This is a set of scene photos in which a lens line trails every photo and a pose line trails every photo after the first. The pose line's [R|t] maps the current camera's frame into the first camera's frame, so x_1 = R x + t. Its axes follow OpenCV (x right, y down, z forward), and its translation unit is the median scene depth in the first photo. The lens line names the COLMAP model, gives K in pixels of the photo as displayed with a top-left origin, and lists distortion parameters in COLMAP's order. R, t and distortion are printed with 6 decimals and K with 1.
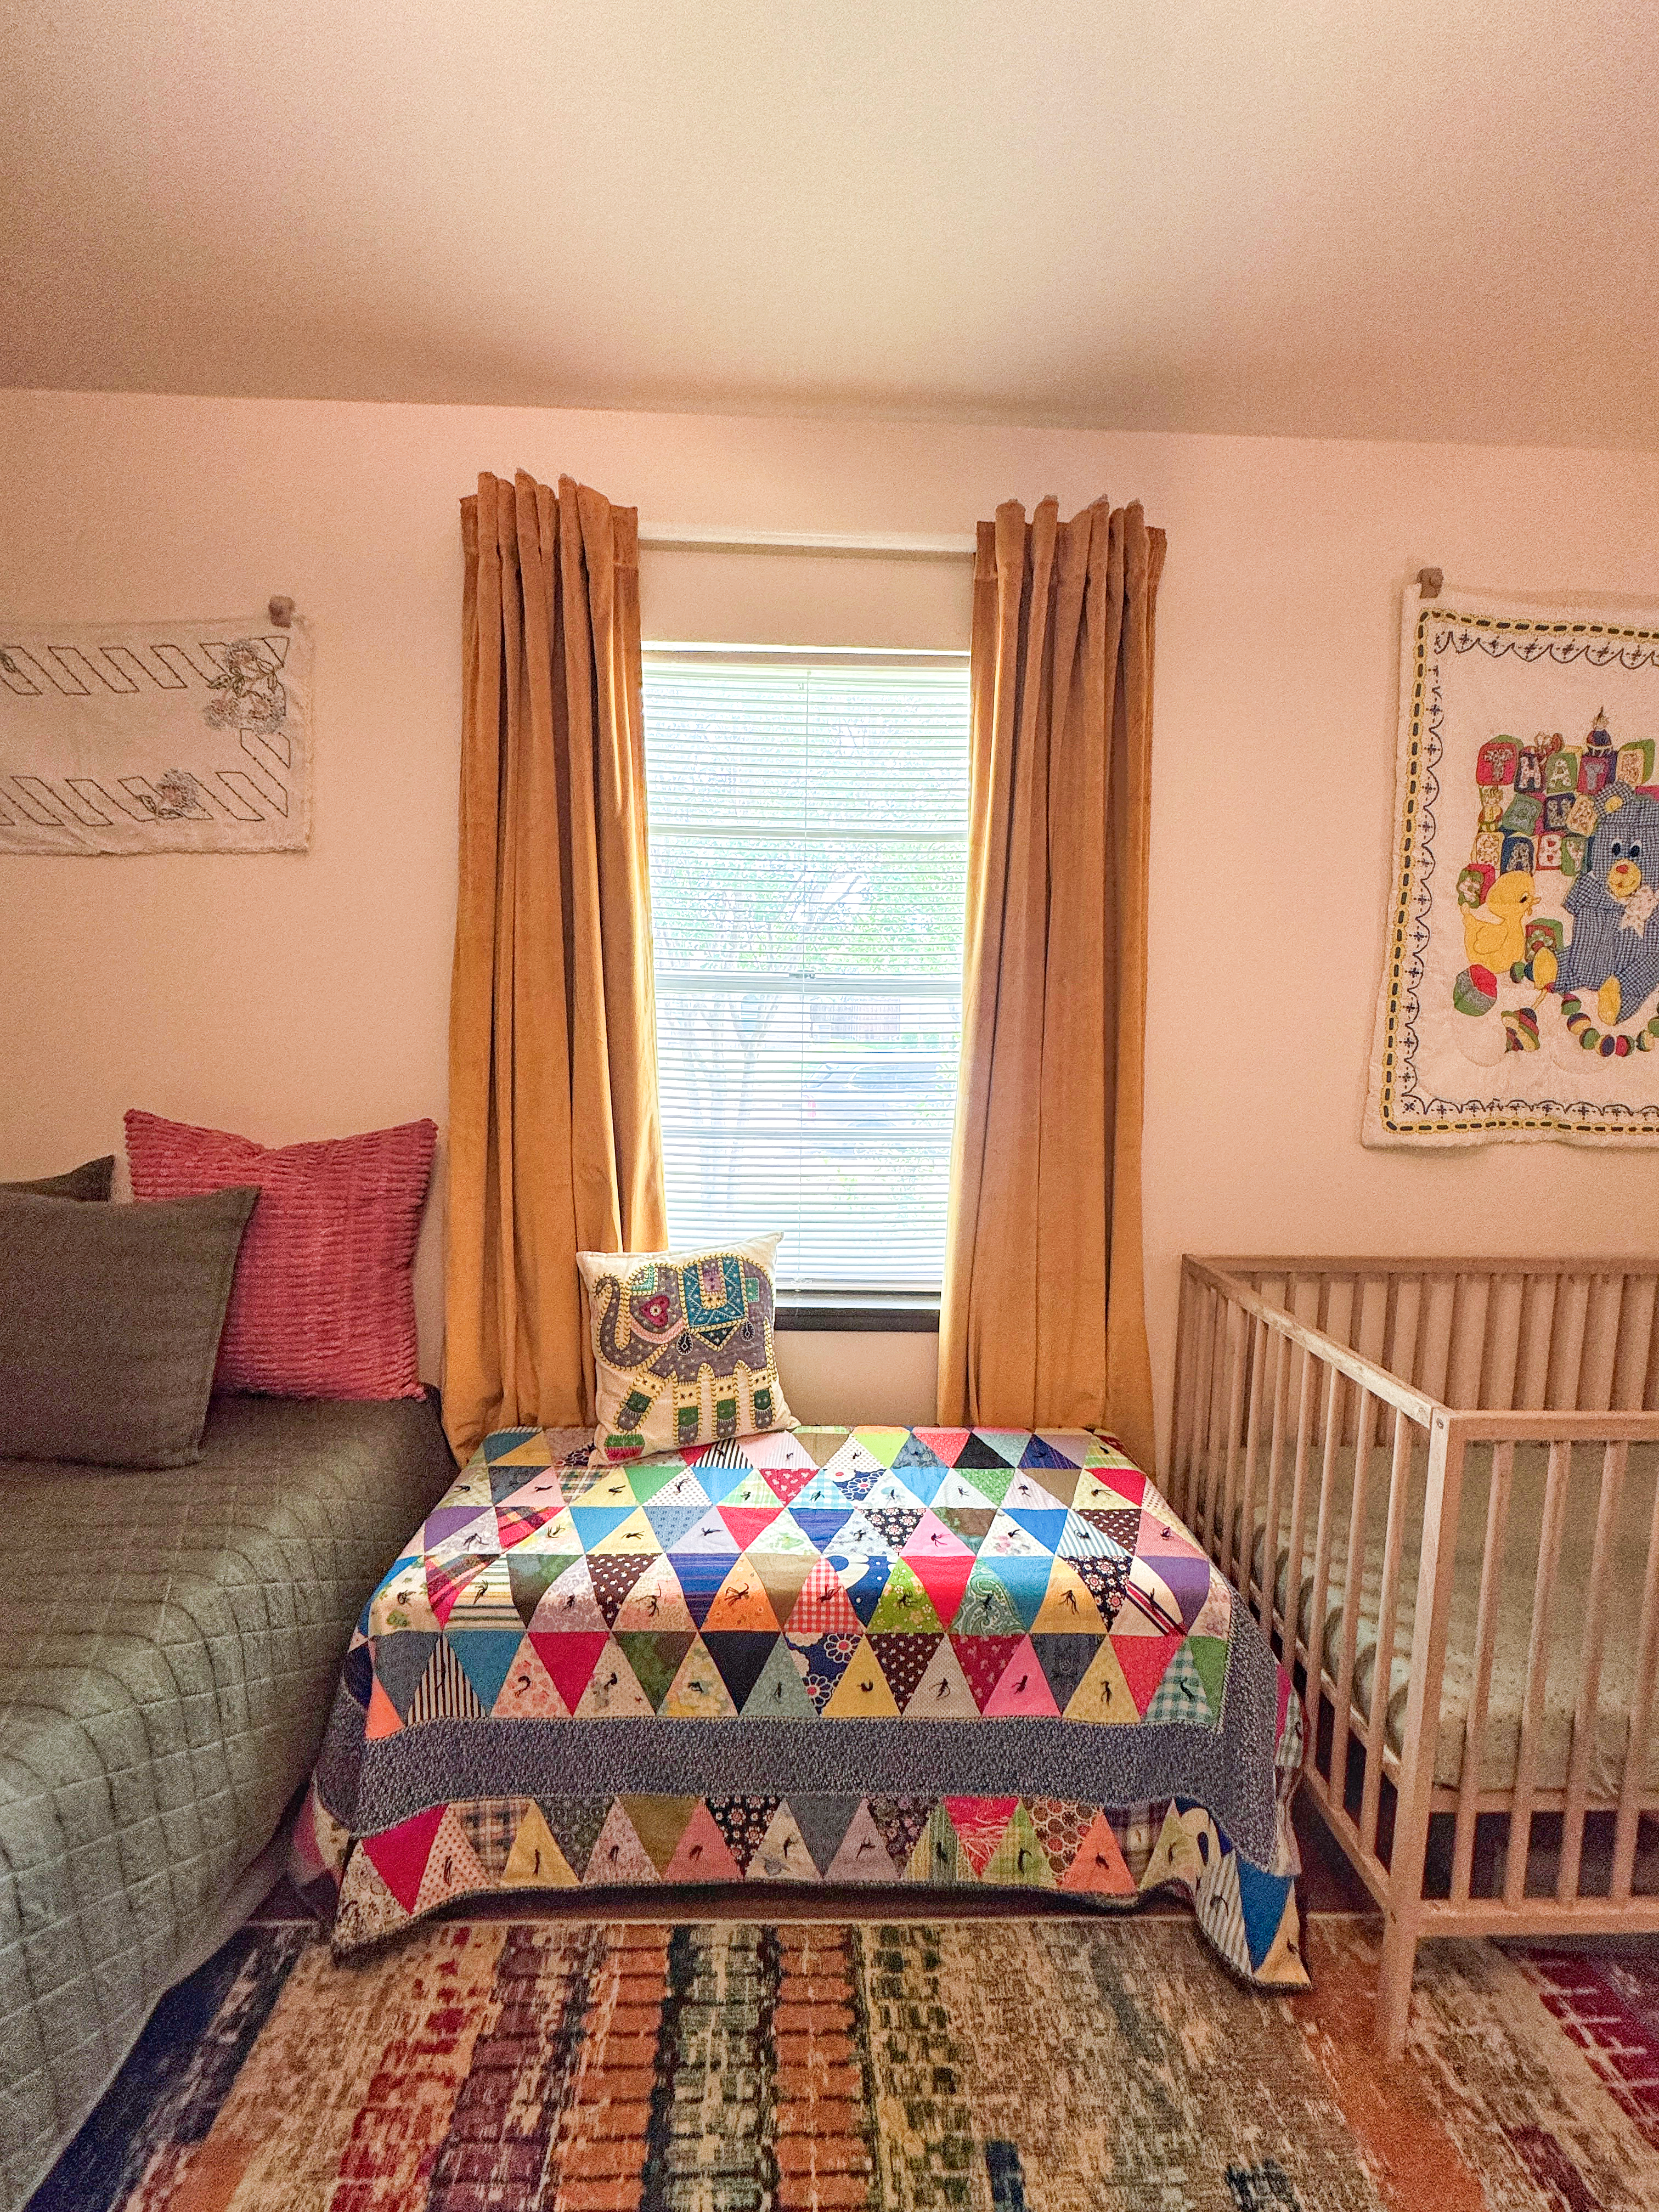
lens RADIAL K [[946.4, 0, 836.7], [0, 946.4, 1095.4], [0, 0, 1]] dist [-0.000926, -0.000153]
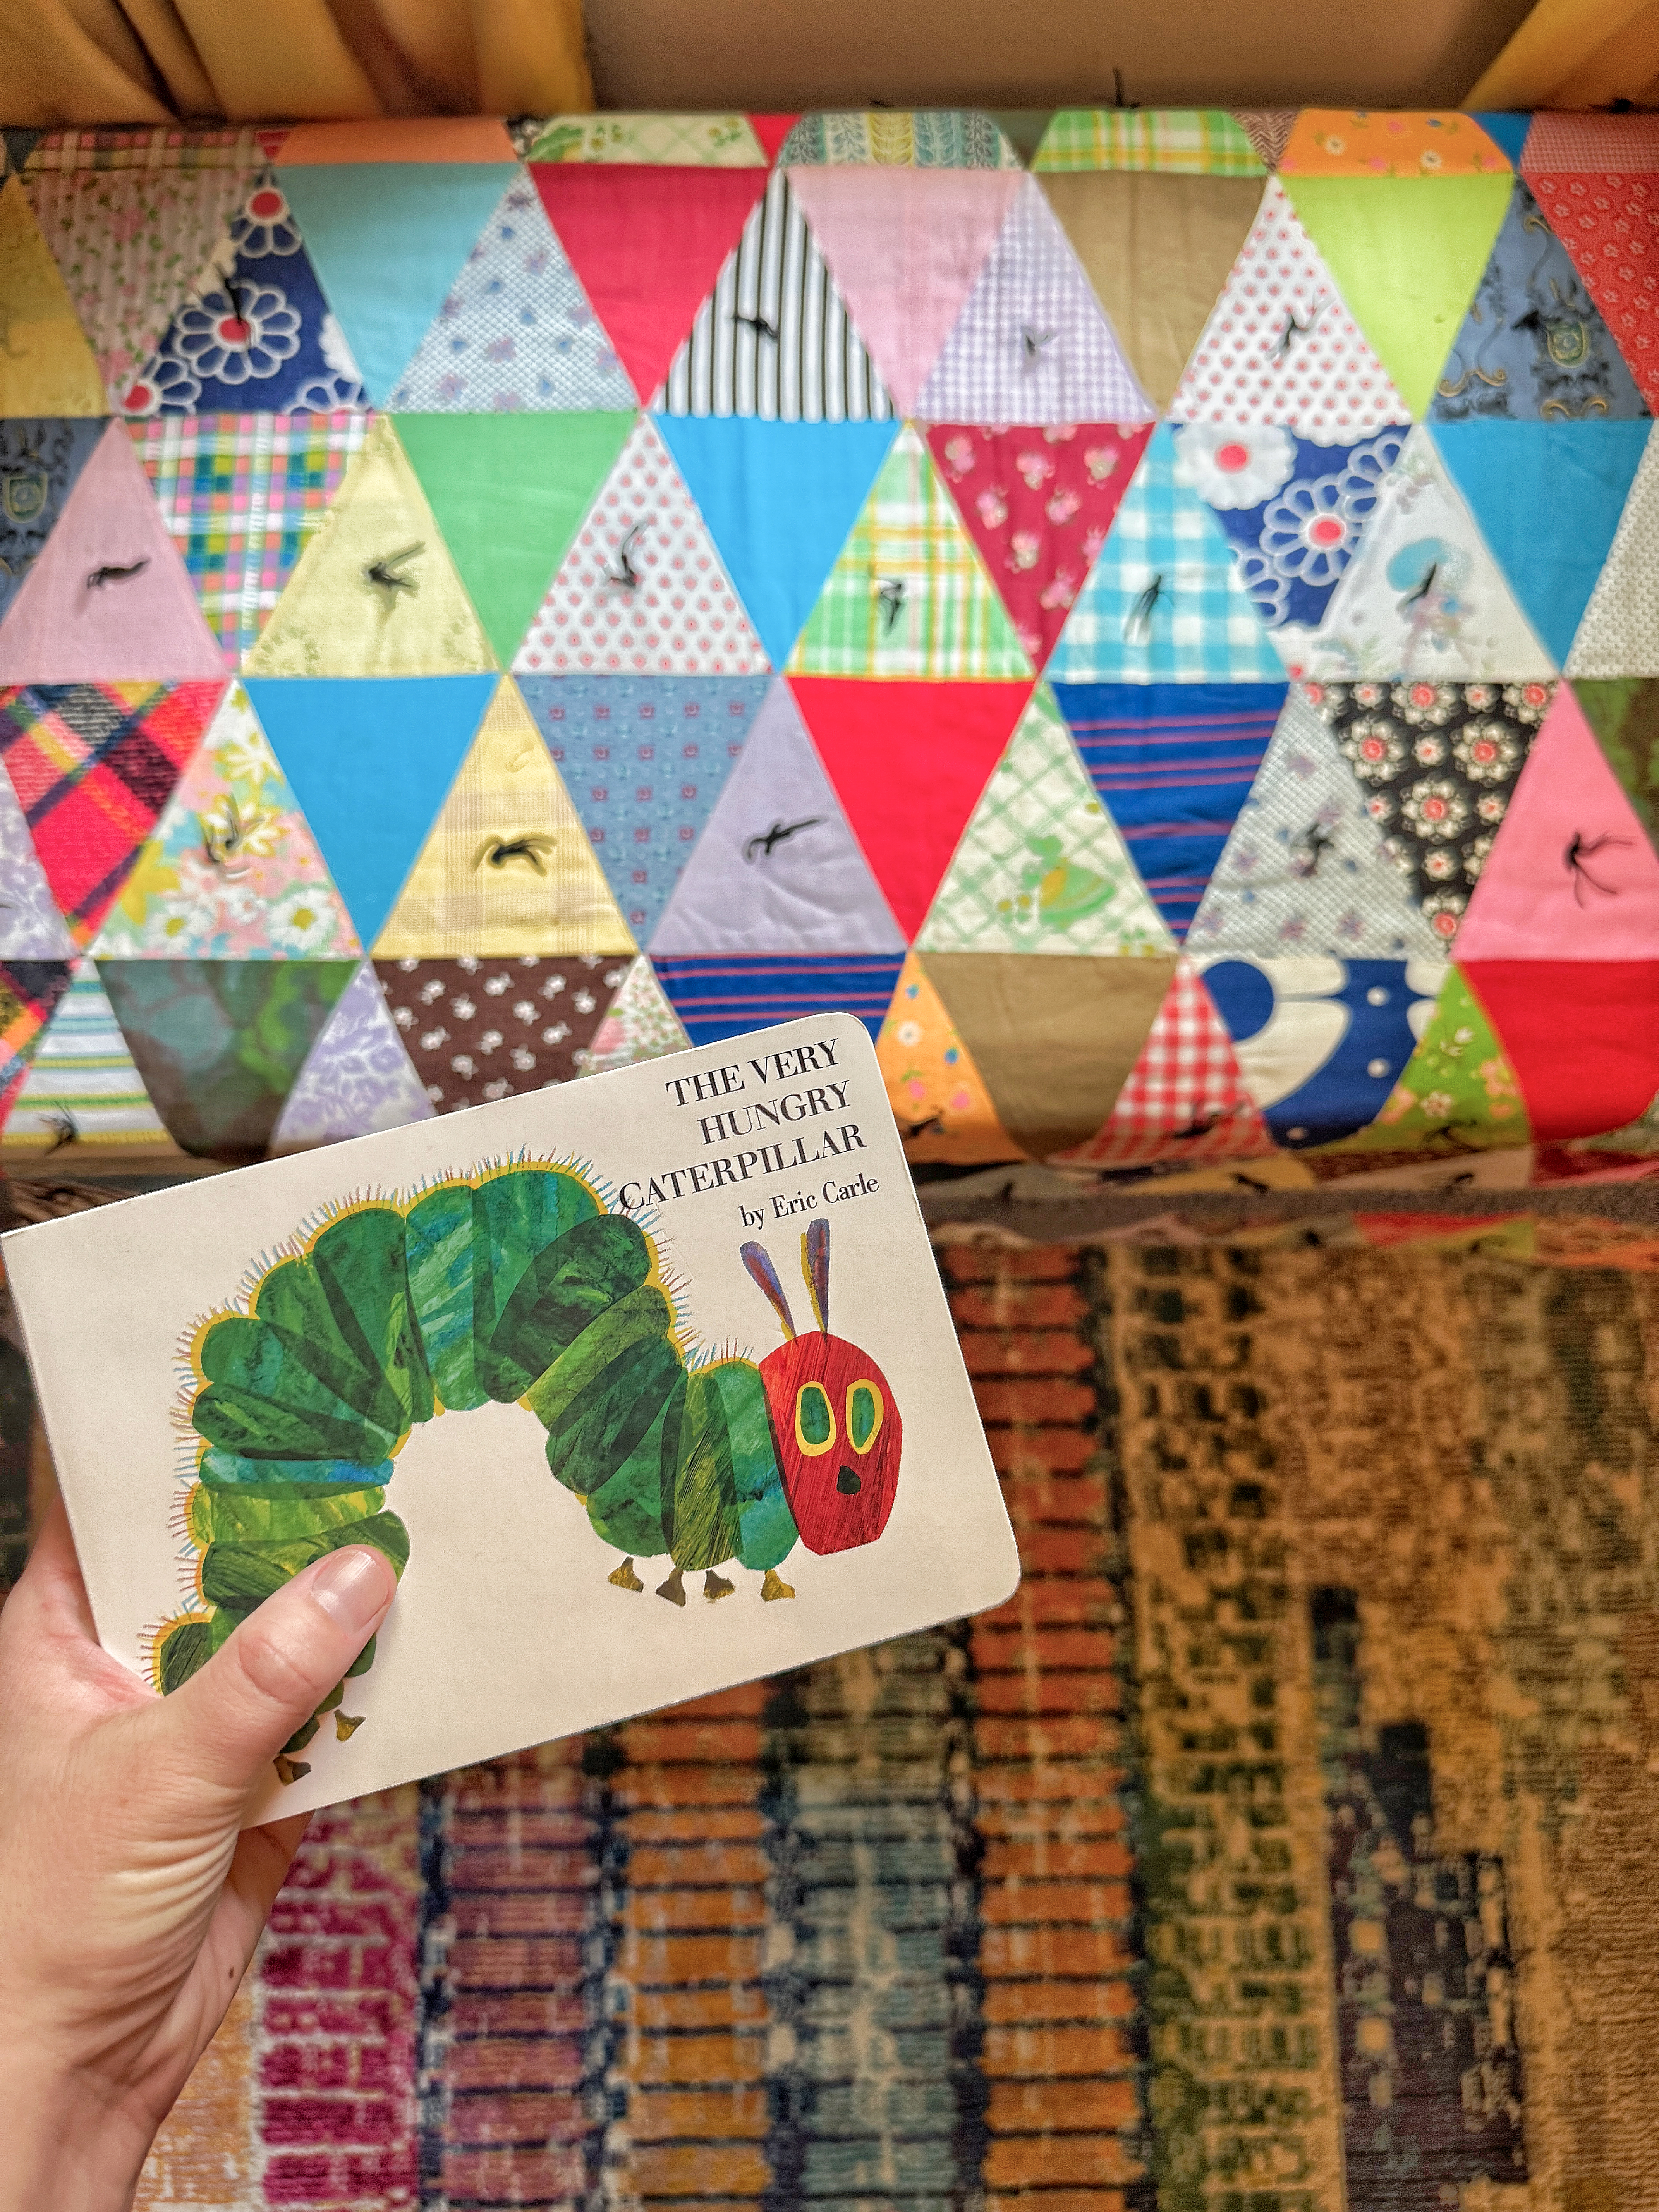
lens RADIAL K [[1579.1, 0, 829.5], [0, 1579.1, 1106.0], [0, 0, 1]] dist [0.168255, -0.417317]
pose [[0.999984, 0.005083, 0.002328, -0.124341], [-0.003530, 0.251116, 0.967950, 0.022072], [0.004336, -0.967944, 0.251130, 0.824514]]
